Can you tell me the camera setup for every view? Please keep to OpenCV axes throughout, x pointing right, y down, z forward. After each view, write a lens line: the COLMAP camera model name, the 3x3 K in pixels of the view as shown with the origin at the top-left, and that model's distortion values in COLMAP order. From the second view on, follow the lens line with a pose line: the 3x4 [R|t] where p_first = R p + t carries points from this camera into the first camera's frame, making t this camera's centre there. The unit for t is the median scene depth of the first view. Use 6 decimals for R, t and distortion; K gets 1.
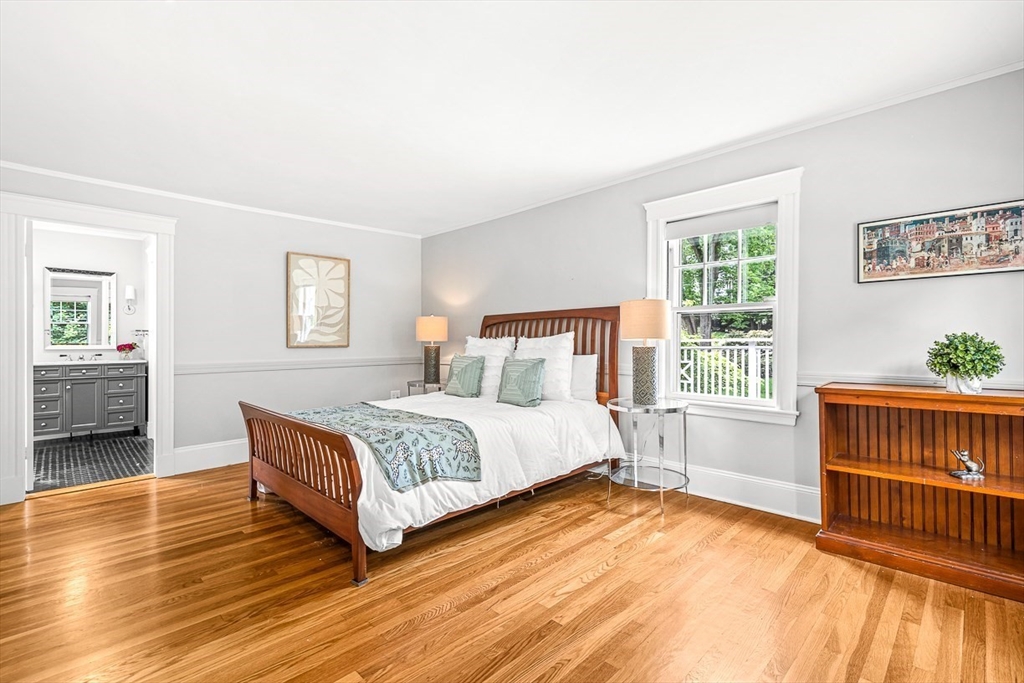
lens RADIAL K [[468.2, 0, 512.6], [0, 468.2, 341.4], [0, 0, 1]] dist [-0.000487, 0.000614]
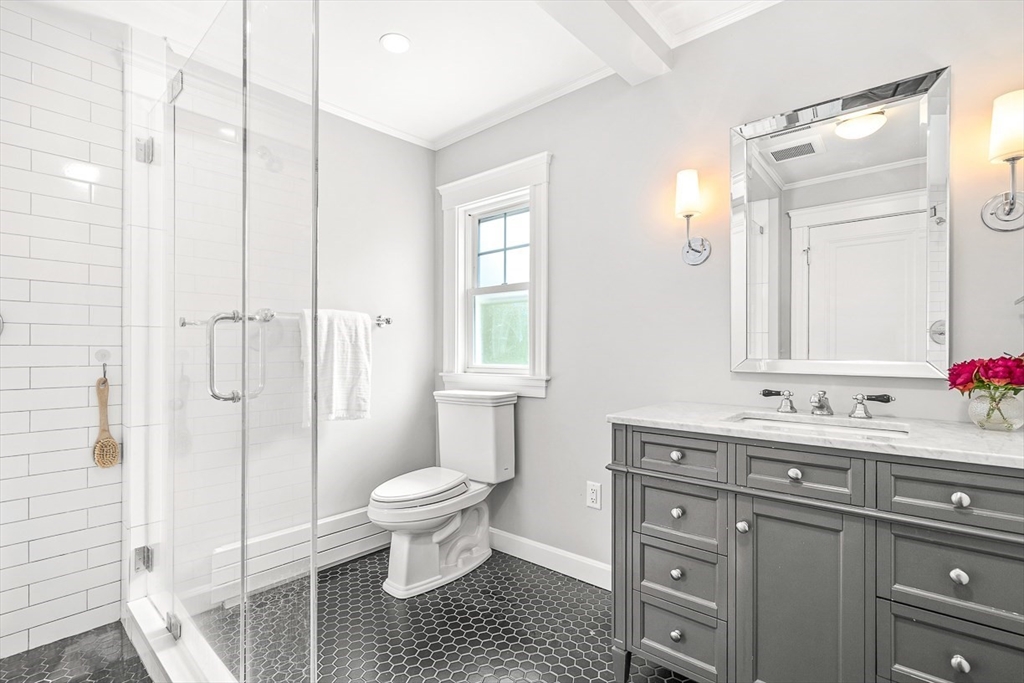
lens RADIAL K [[468.2, 0, 513.6], [0, 468.2, 344.9], [0, 0, 1]] dist [-0.000487, 0.000614]
pose [[0.063393, 0.002894, -0.997984, -0.669201], [0.011055, 0.999932, 0.003602, -0.003510], [0.997927, -0.011261, 0.063357, 0.820916]]
